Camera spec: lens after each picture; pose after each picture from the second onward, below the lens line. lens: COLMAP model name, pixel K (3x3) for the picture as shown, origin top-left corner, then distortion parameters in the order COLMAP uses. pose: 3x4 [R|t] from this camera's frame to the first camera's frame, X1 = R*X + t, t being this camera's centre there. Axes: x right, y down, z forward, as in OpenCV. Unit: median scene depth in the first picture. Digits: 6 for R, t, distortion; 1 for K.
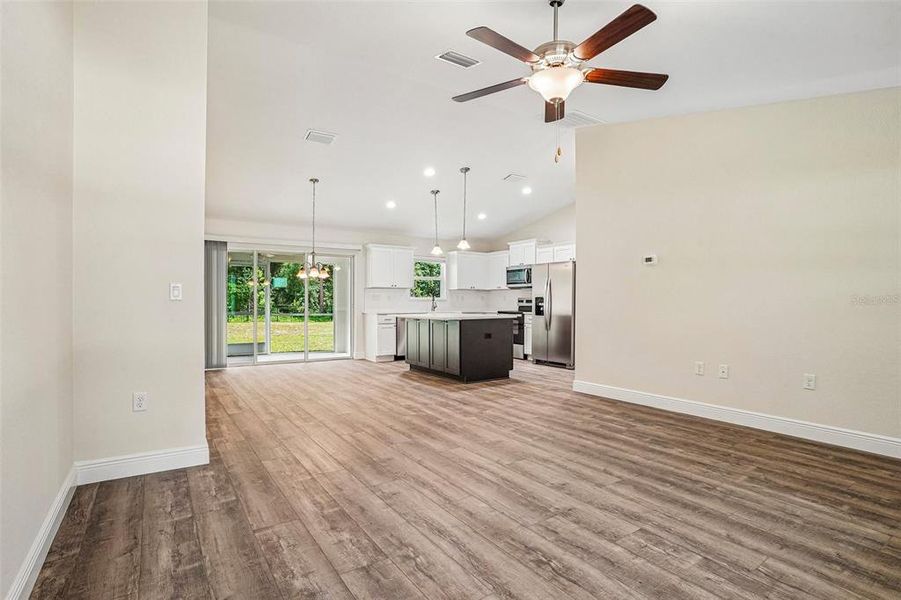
lens RADIAL K [[458.0, 0, 446.4], [0, 458.0, 297.5], [0, 0, 1]] dist [-0.056122, 0.023708]
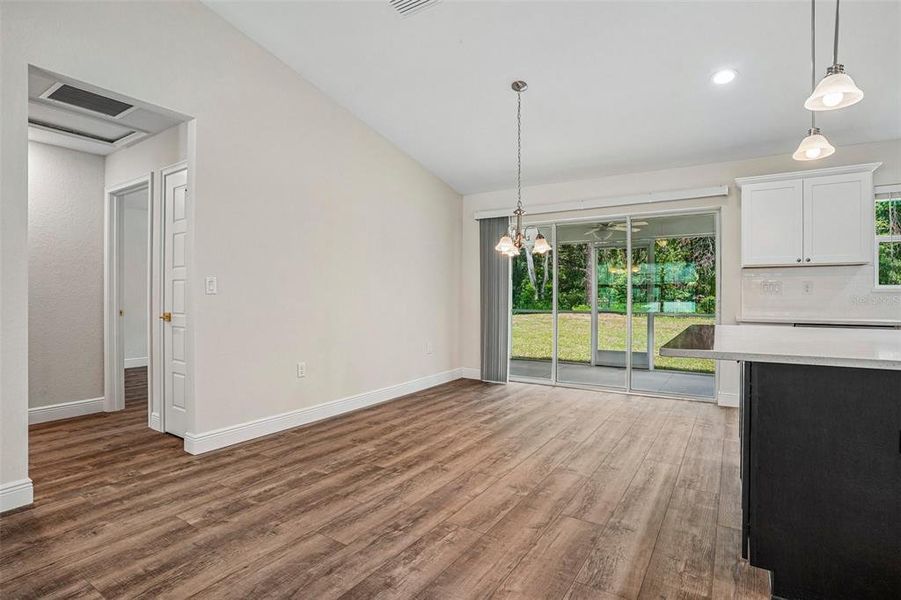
lens RADIAL K [[458.0, 0, 443.4], [0, 458.0, 291.8], [0, 0, 1]] dist [-0.056122, 0.023708]
pose [[0.388585, -0.006936, -0.921387, 0.410403], [0.009725, 0.999947, -0.003426, 0.011808], [0.921361, -0.007629, 0.388632, 1.402574]]
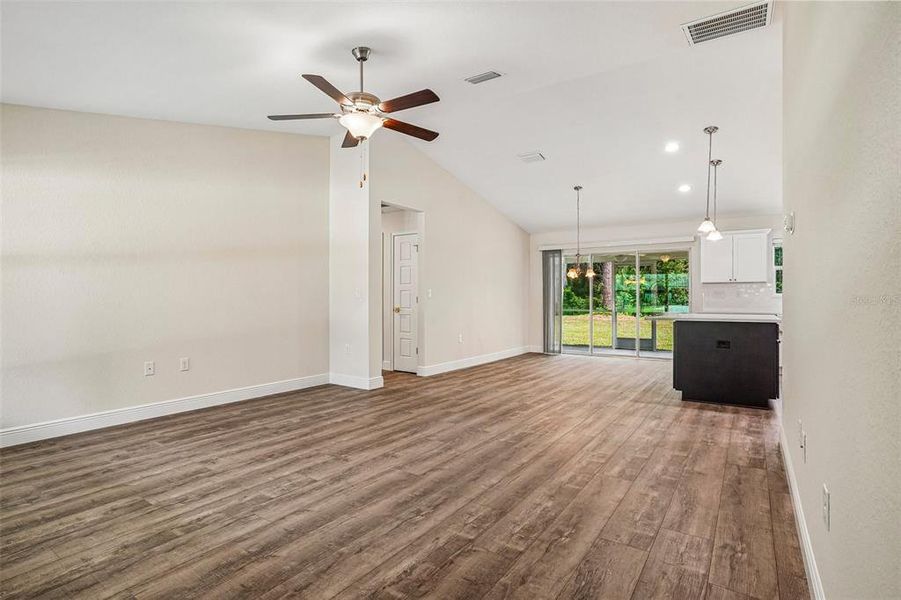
lens RADIAL K [[441.3, 0, 435.2], [0, 441.3, 306.8], [0, 0, 1]] dist [-0.044835, 0.006845]
pose [[0.342021, 0.017432, -0.939530, 1.195783], [0.010093, 0.999702, 0.022223, 0.003877], [0.939638, -0.017083, 0.341744, 0.637587]]
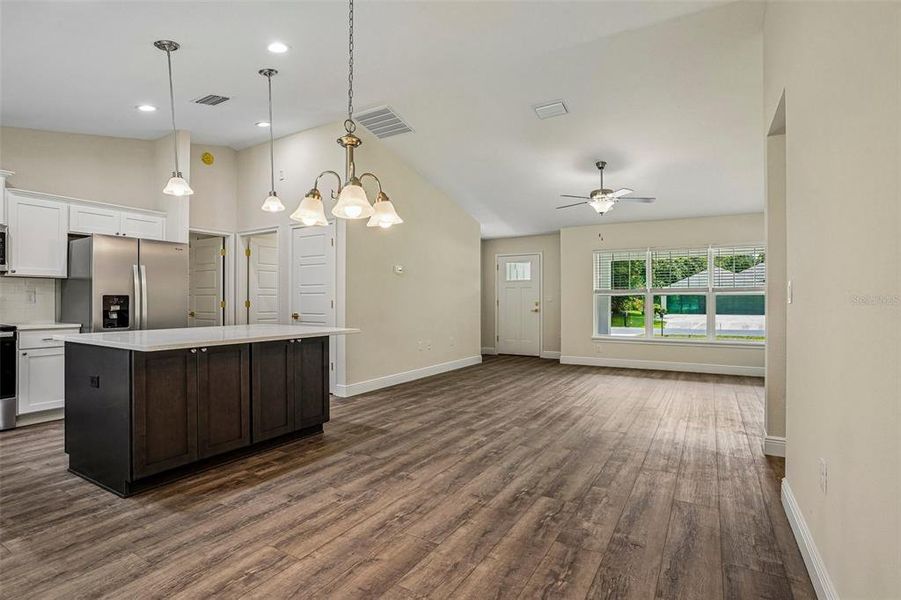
lens RADIAL K [[458.0, 0, 454.0], [0, 458.0, 294.1], [0, 0, 1]] dist [-0.056122, 0.023708]
pose [[-0.443835, 0.008542, 0.896068, -1.193452], [-0.009245, 0.999858, -0.014110, 0.005356], [-0.896061, -0.014546, -0.443693, 2.182382]]
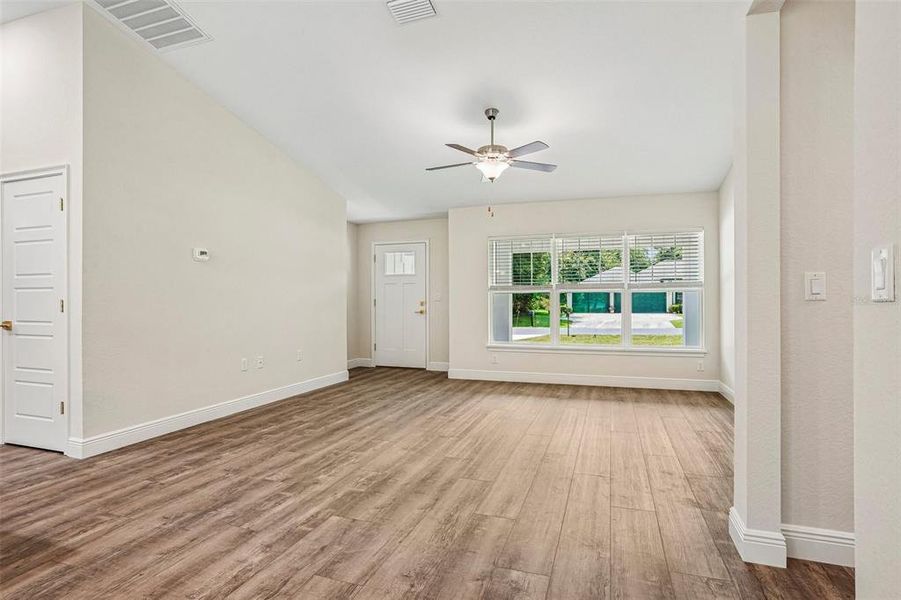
lens RADIAL K [[458.0, 0, 455.7], [0, 458.0, 296.3], [0, 0, 1]] dist [-0.056122, 0.023708]
pose [[-0.606583, 0.005290, 0.795003, -0.816137], [-0.004575, 0.999938, -0.010144, 0.007109], [-0.795007, -0.009790, -0.606521, 1.735377]]
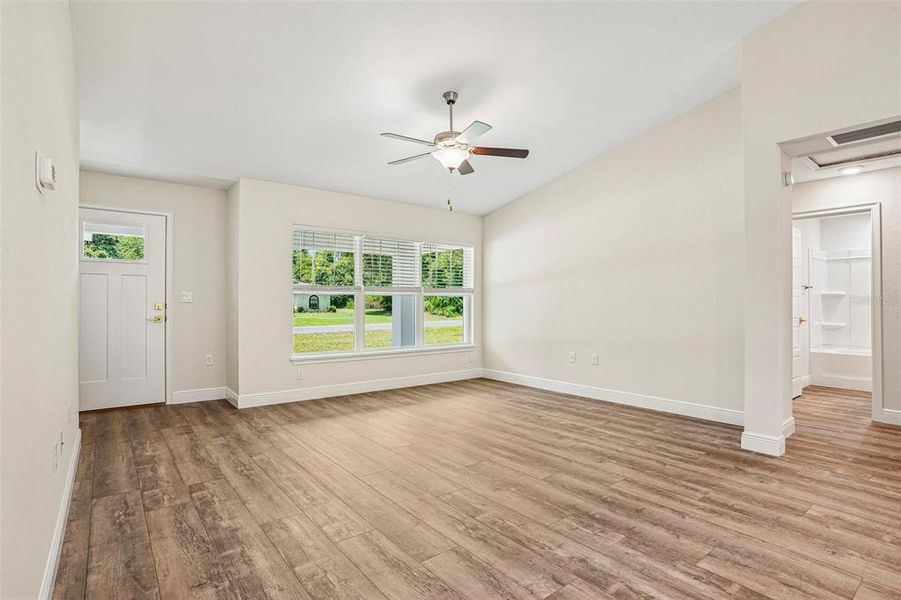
lens RADIAL K [[439.7, 0, 452.8], [0, 439.7, 302.1], [0, 0, 1]] dist [-0.039009, 0.004145]
pose [[-0.996464, -0.009675, -0.083459, 0.294923], [-0.008639, 0.999881, -0.012766, 0.016212], [0.083572, -0.012000, -0.996429, 2.000105]]
